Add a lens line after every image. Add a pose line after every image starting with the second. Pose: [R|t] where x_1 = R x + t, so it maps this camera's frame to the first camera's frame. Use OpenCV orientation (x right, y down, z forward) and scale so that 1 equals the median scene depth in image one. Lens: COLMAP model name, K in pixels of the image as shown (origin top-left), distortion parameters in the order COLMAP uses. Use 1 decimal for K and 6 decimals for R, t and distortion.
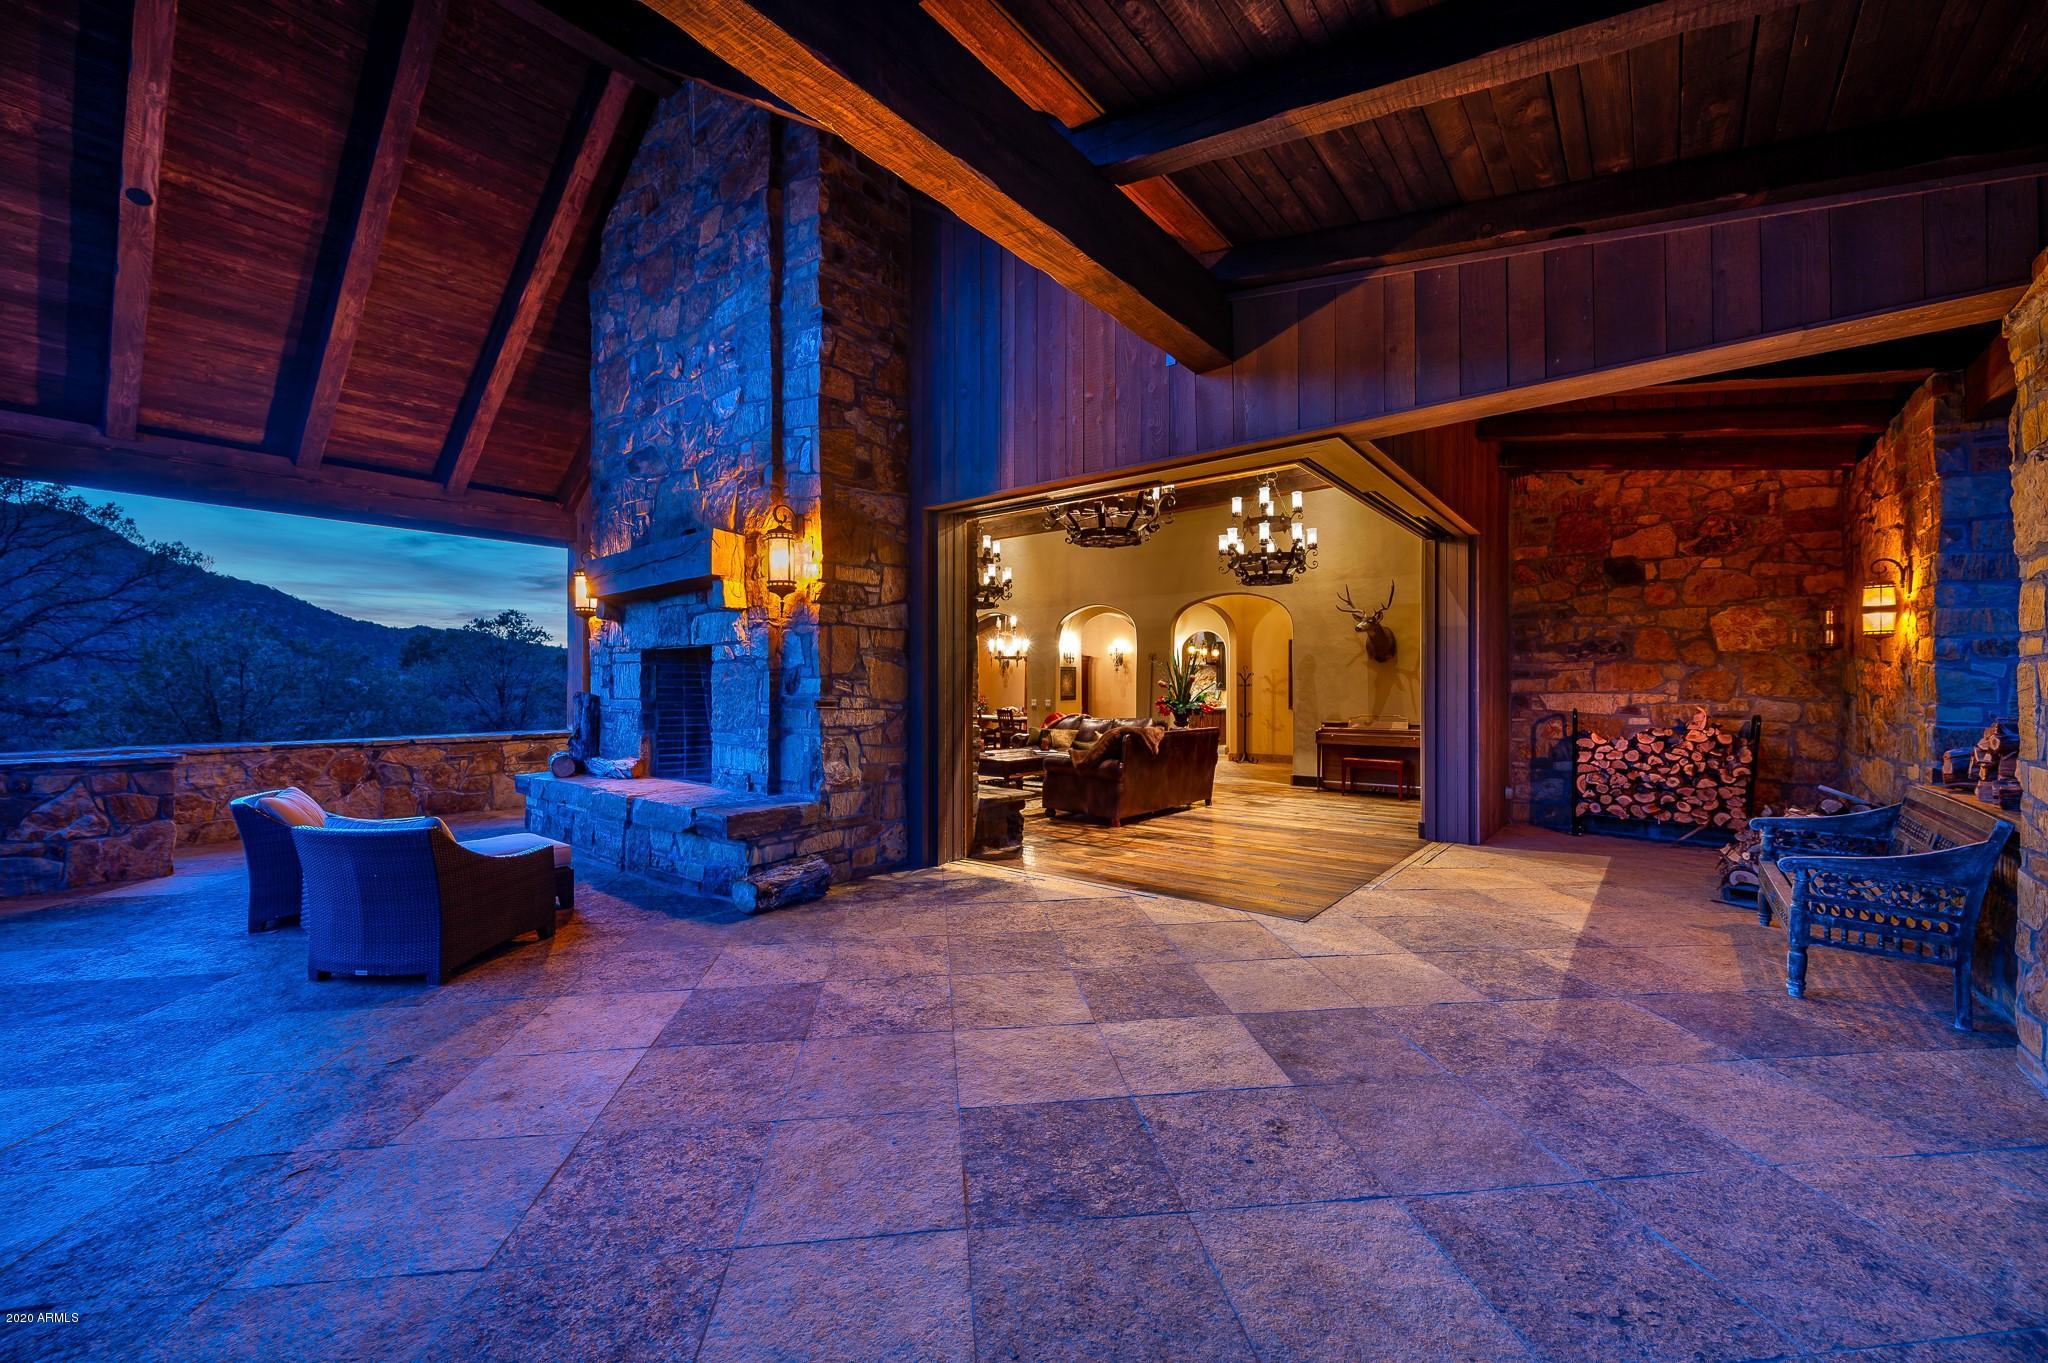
lens RADIAL K [[805.8, 0, 1020.9], [0, 805.8, 674.8], [0, 0, 1]] dist [-0.000759, 0.000086]
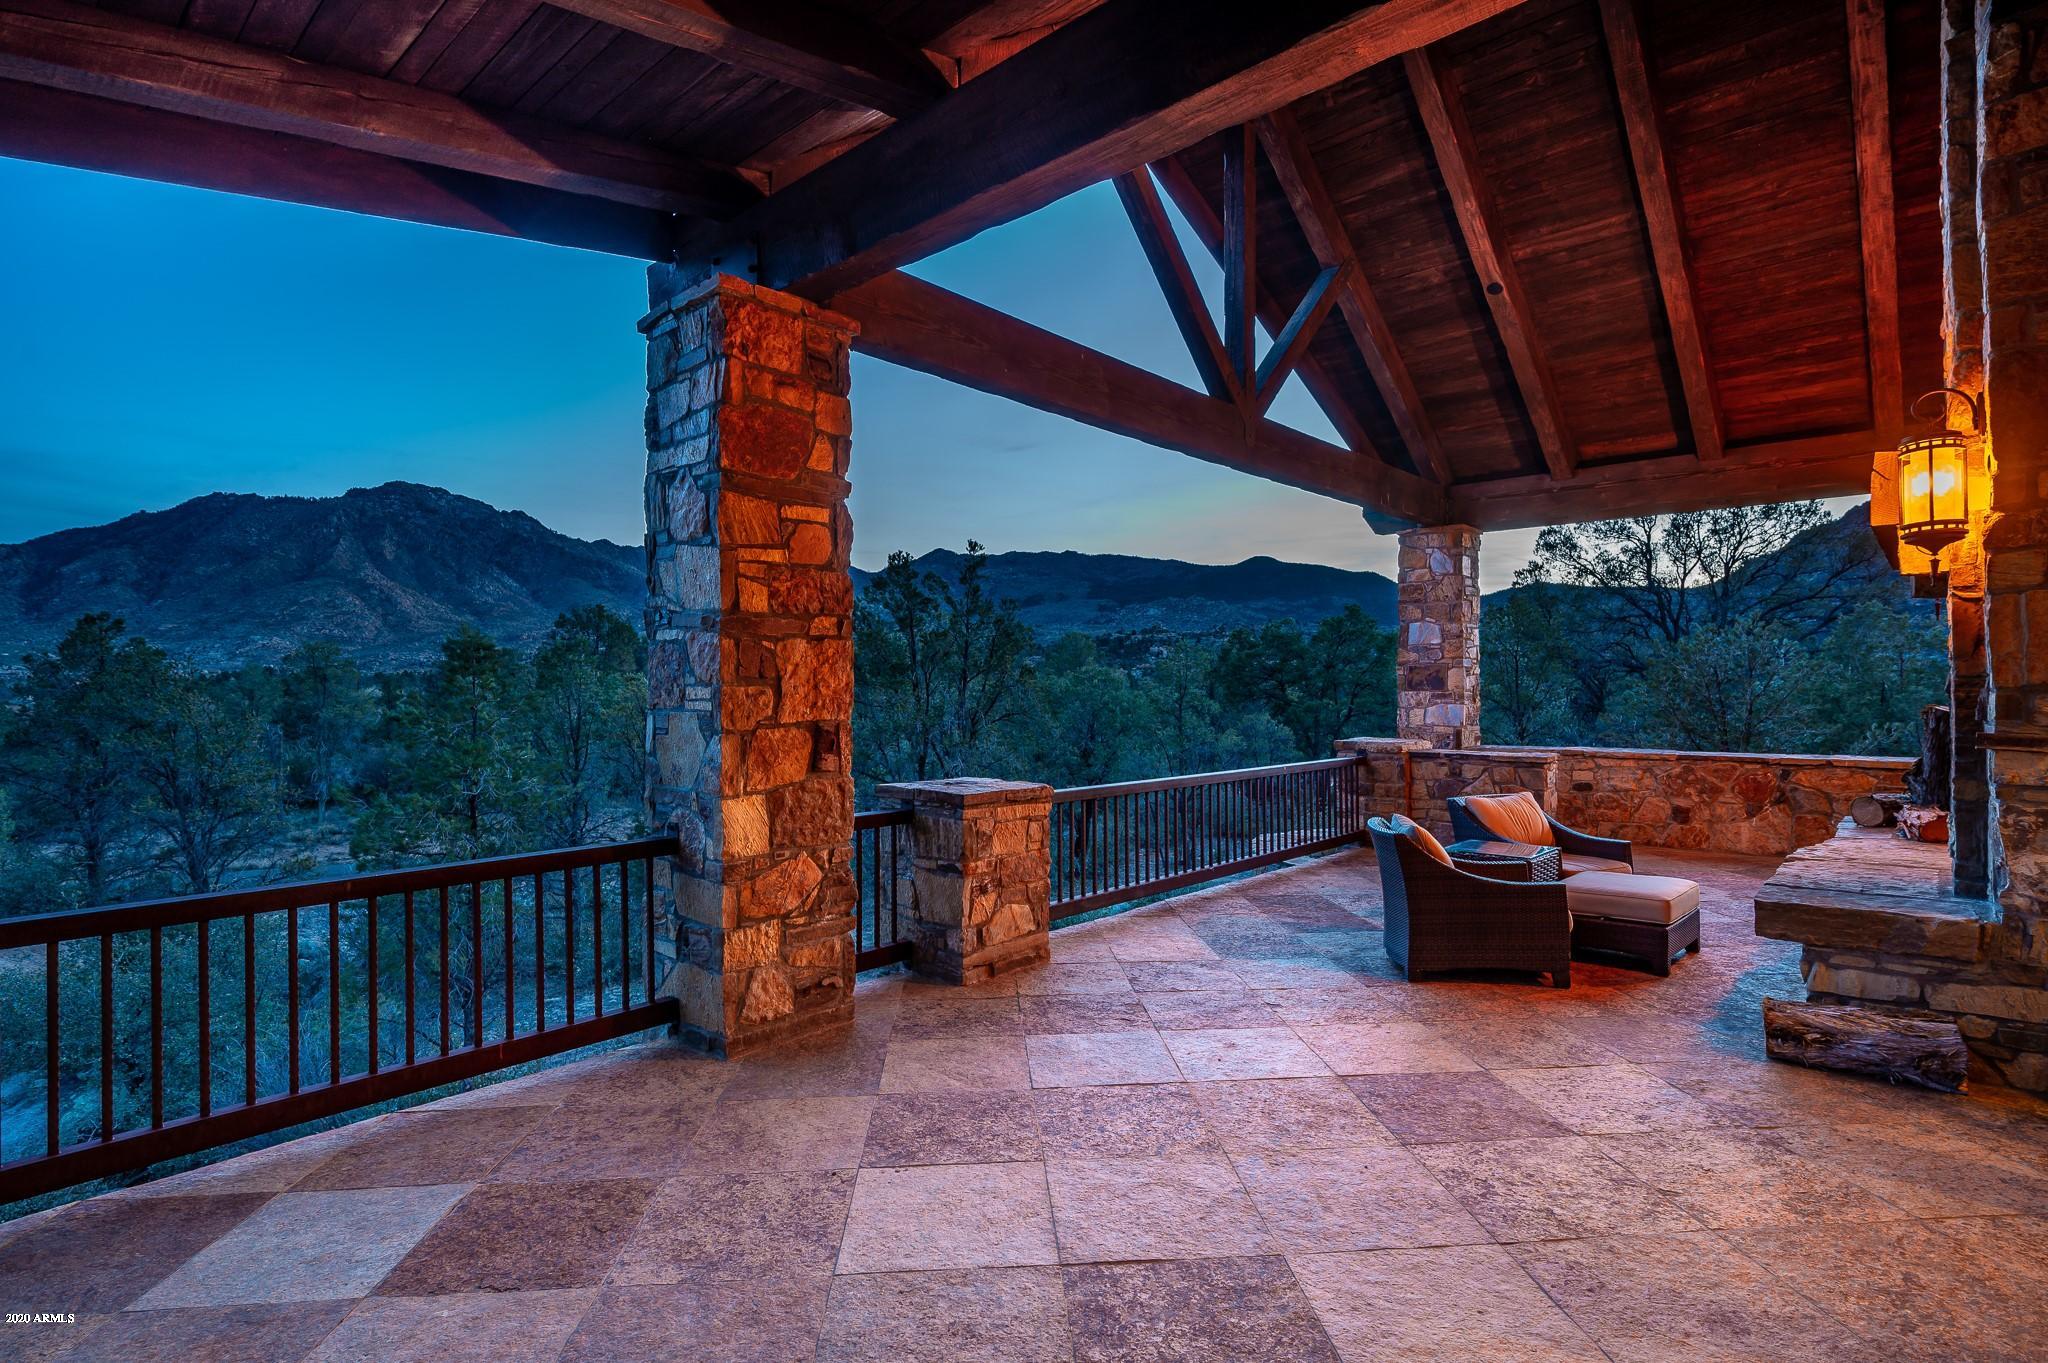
lens RADIAL K [[1003.8, 0, 1025.8], [0, 1003.8, 673.0], [0, 0, 1]] dist [-0.000992, -0.000817]
pose [[-0.058696, -0.013348, -0.998187, 0.680817], [0.020107, 0.999692, -0.014550, -0.019715], [0.998073, -0.020925, -0.058409, 0.593561]]
